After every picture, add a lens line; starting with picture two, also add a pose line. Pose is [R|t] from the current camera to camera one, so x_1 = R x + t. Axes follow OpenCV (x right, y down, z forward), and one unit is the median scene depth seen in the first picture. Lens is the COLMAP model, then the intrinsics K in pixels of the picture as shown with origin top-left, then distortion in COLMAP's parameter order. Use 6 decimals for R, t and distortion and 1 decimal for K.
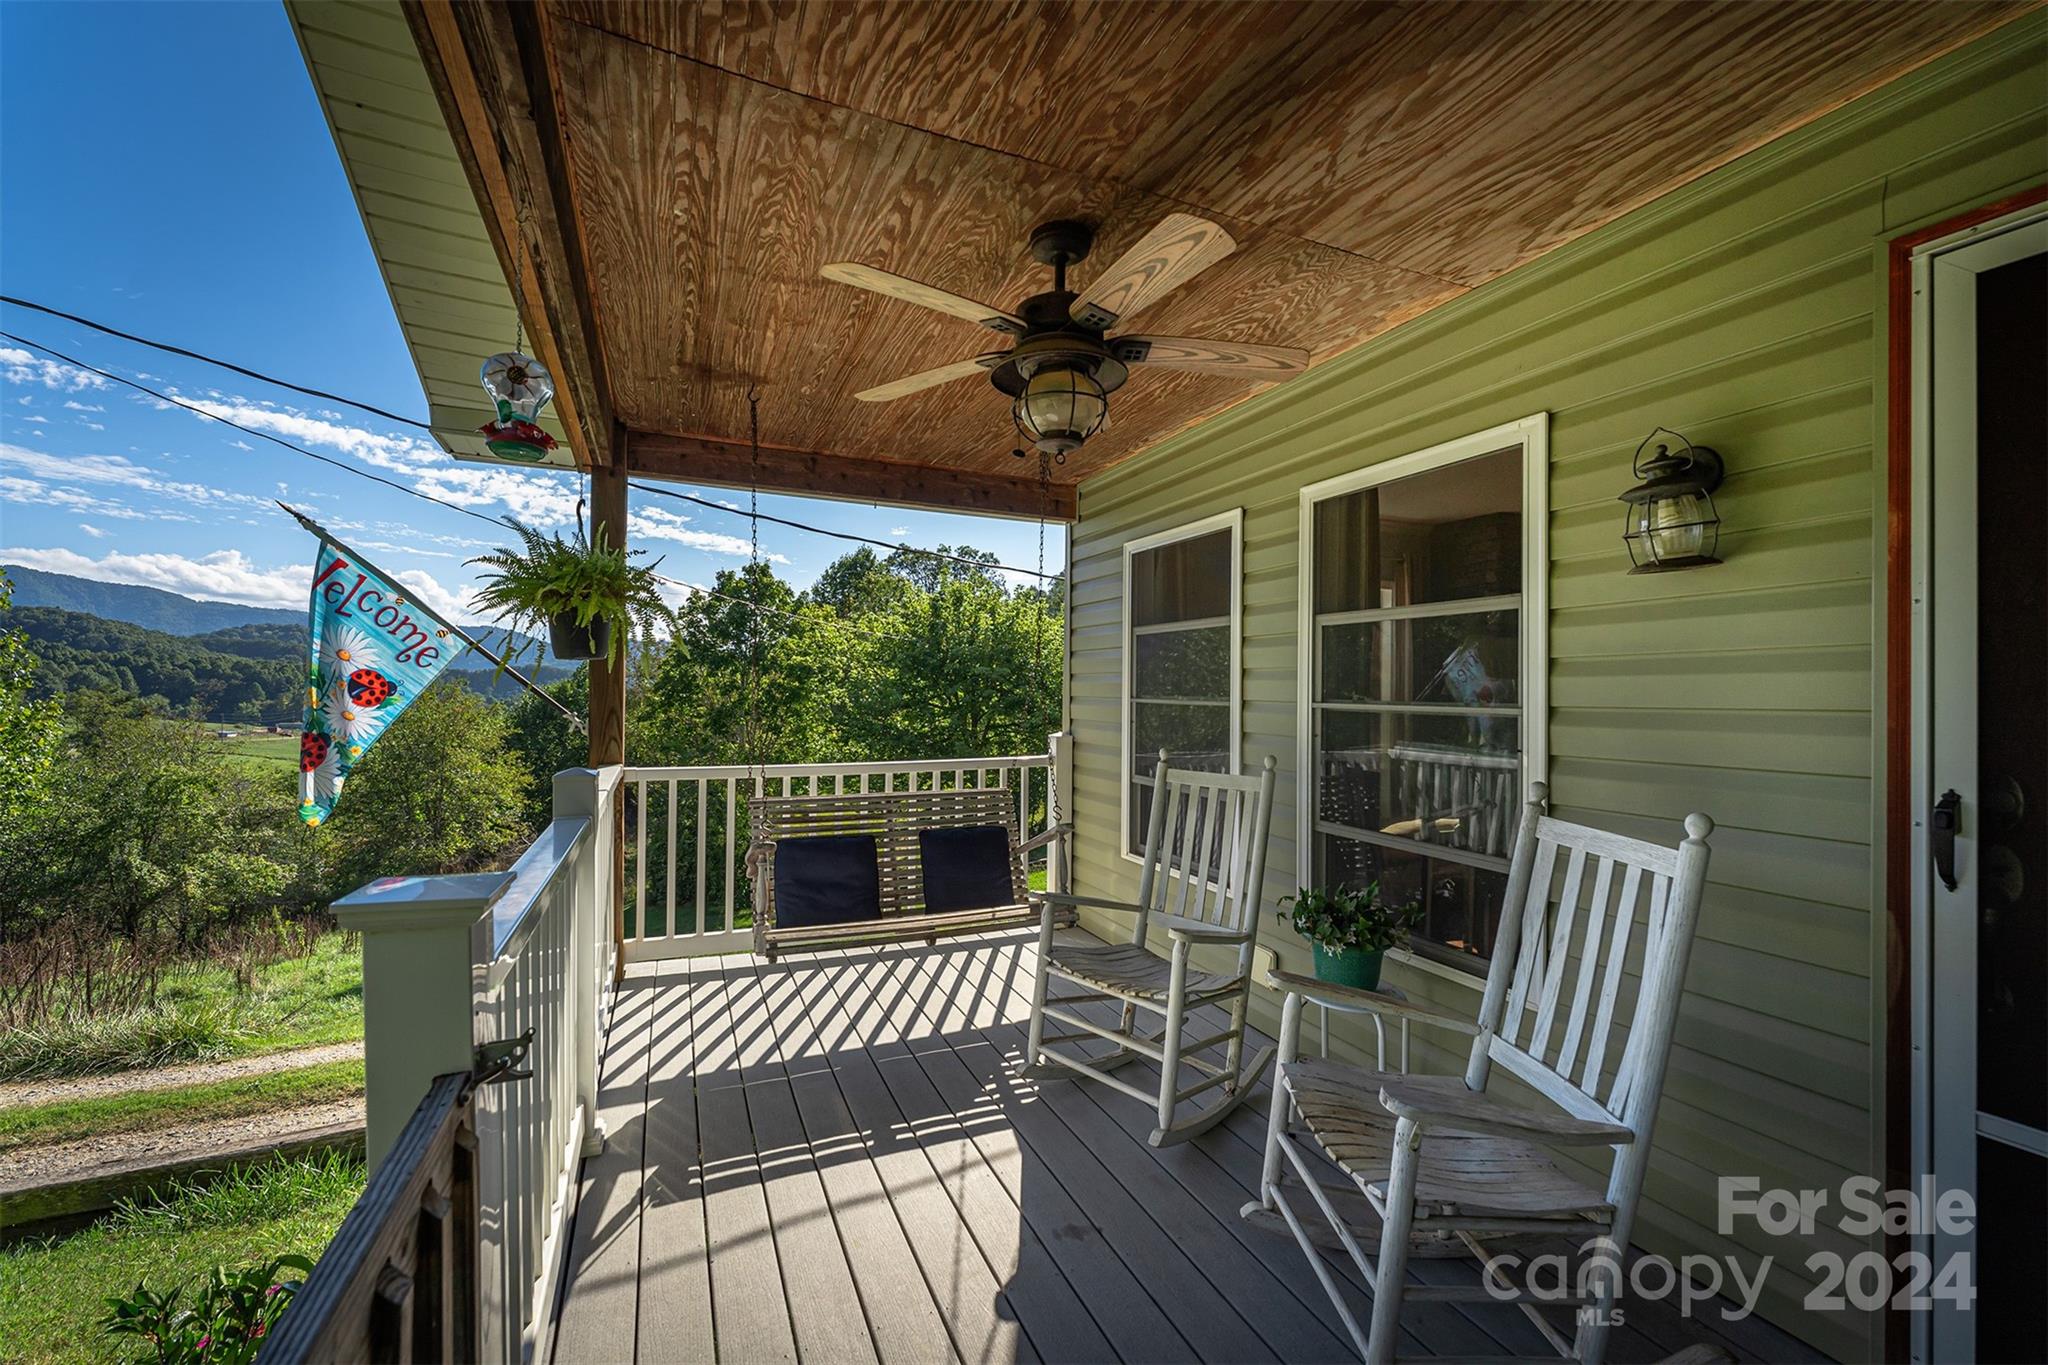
lens RADIAL K [[818.6, 0, 1018.5], [0, 818.6, 687.4], [0, 0, 1]] dist [0.000895, 0.000033]
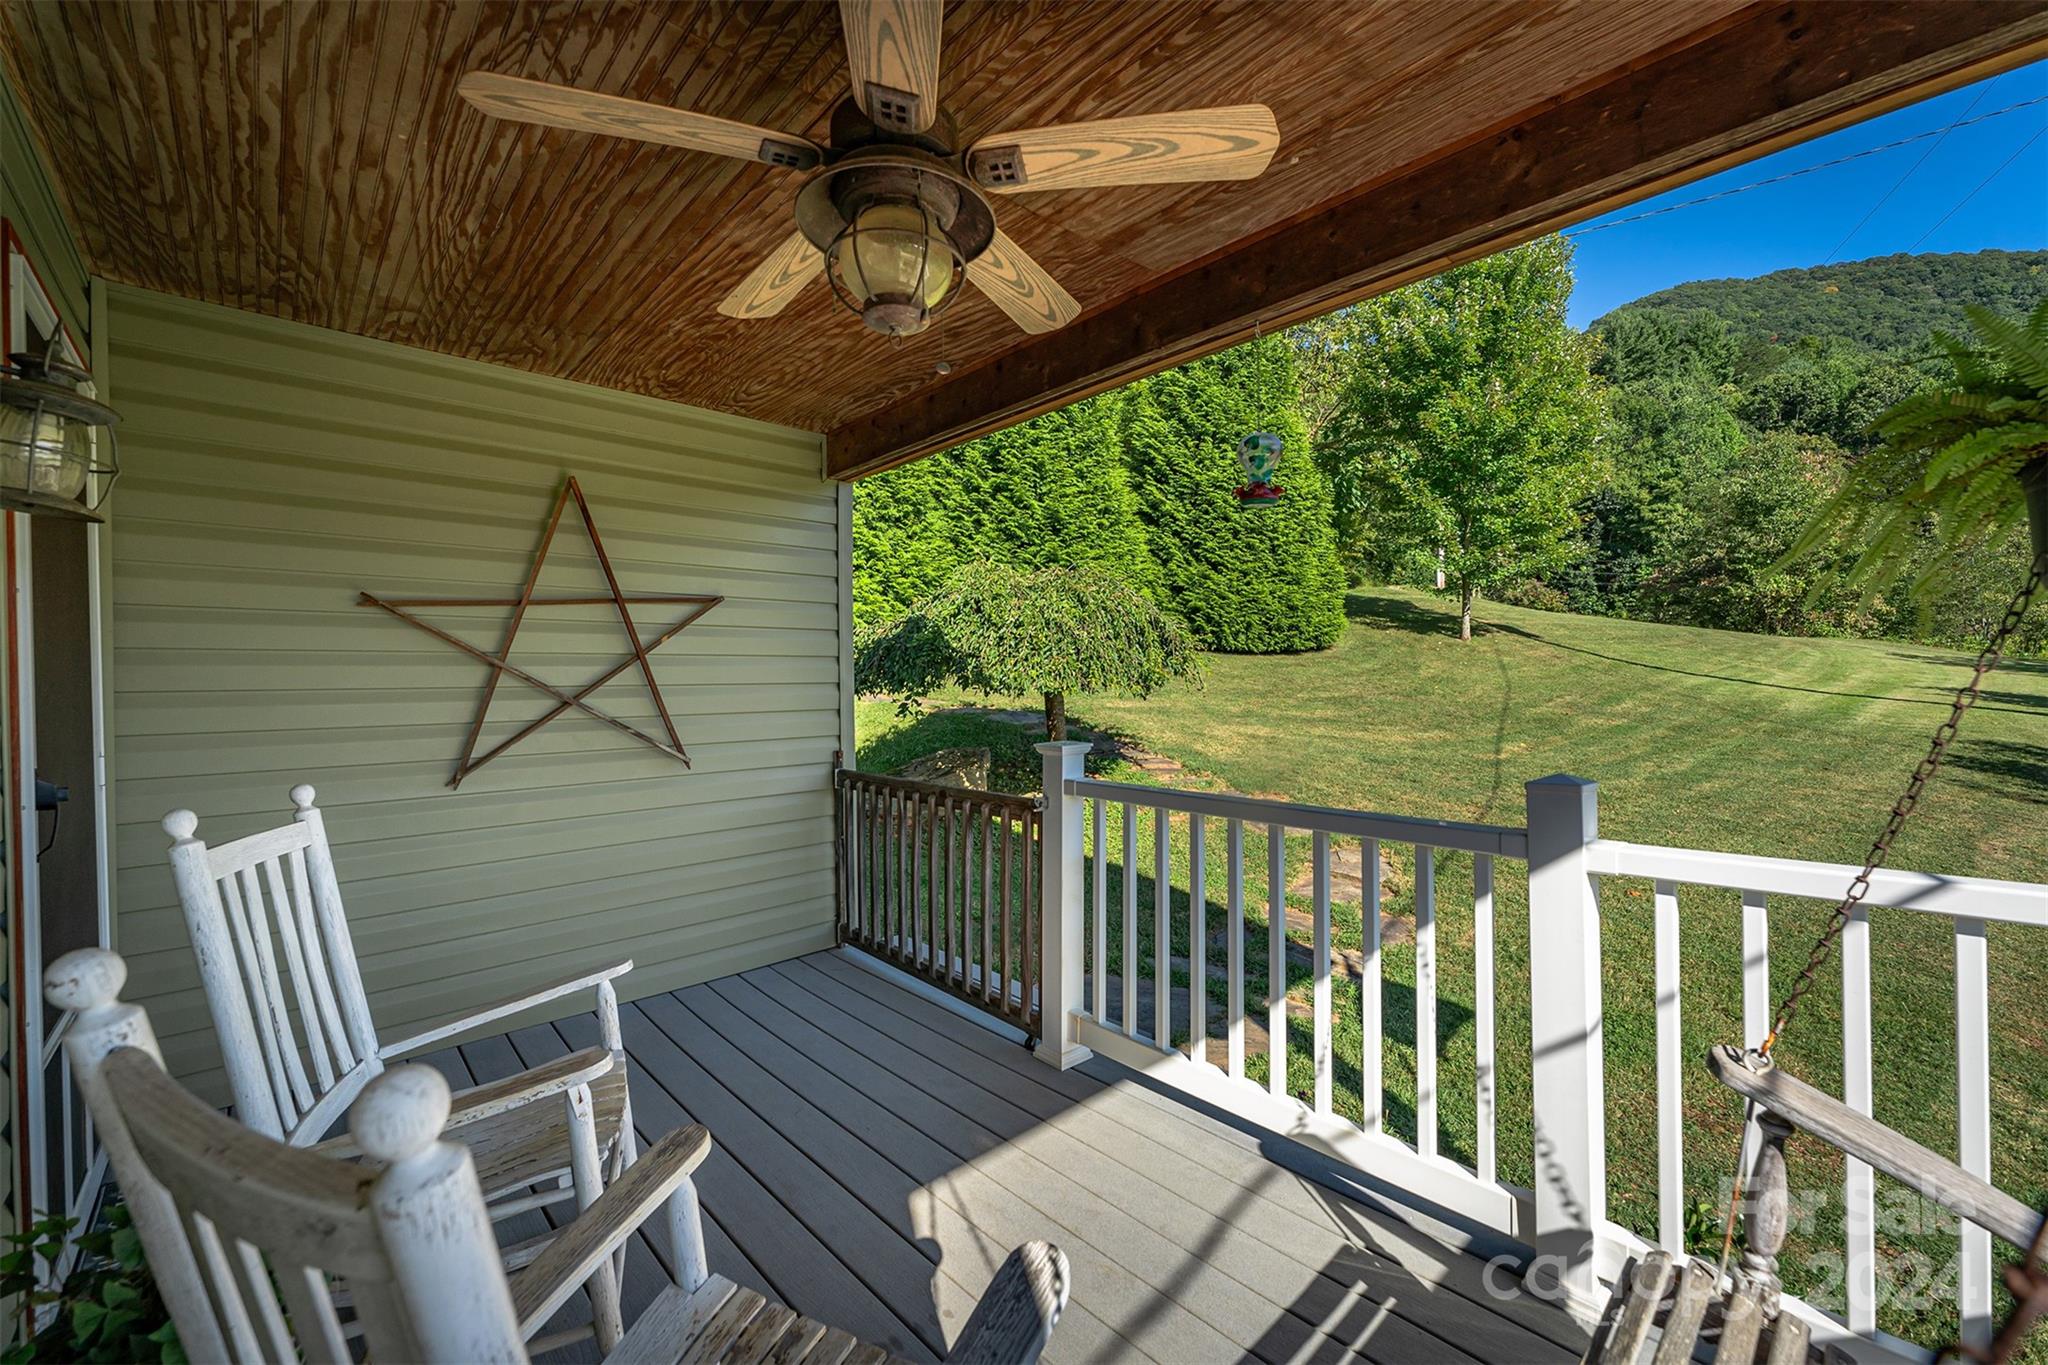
lens RADIAL K [[818.6, 0, 1018.5], [0, 818.6, 687.4], [0, 0, 1]] dist [0.000895, 0.000033]
pose [[-0.941414, 0.000144, -0.337252, 0.246453], [0.001817, 0.999988, -0.004643, 0.024223], [0.337247, -0.004984, -0.941403, 2.128924]]
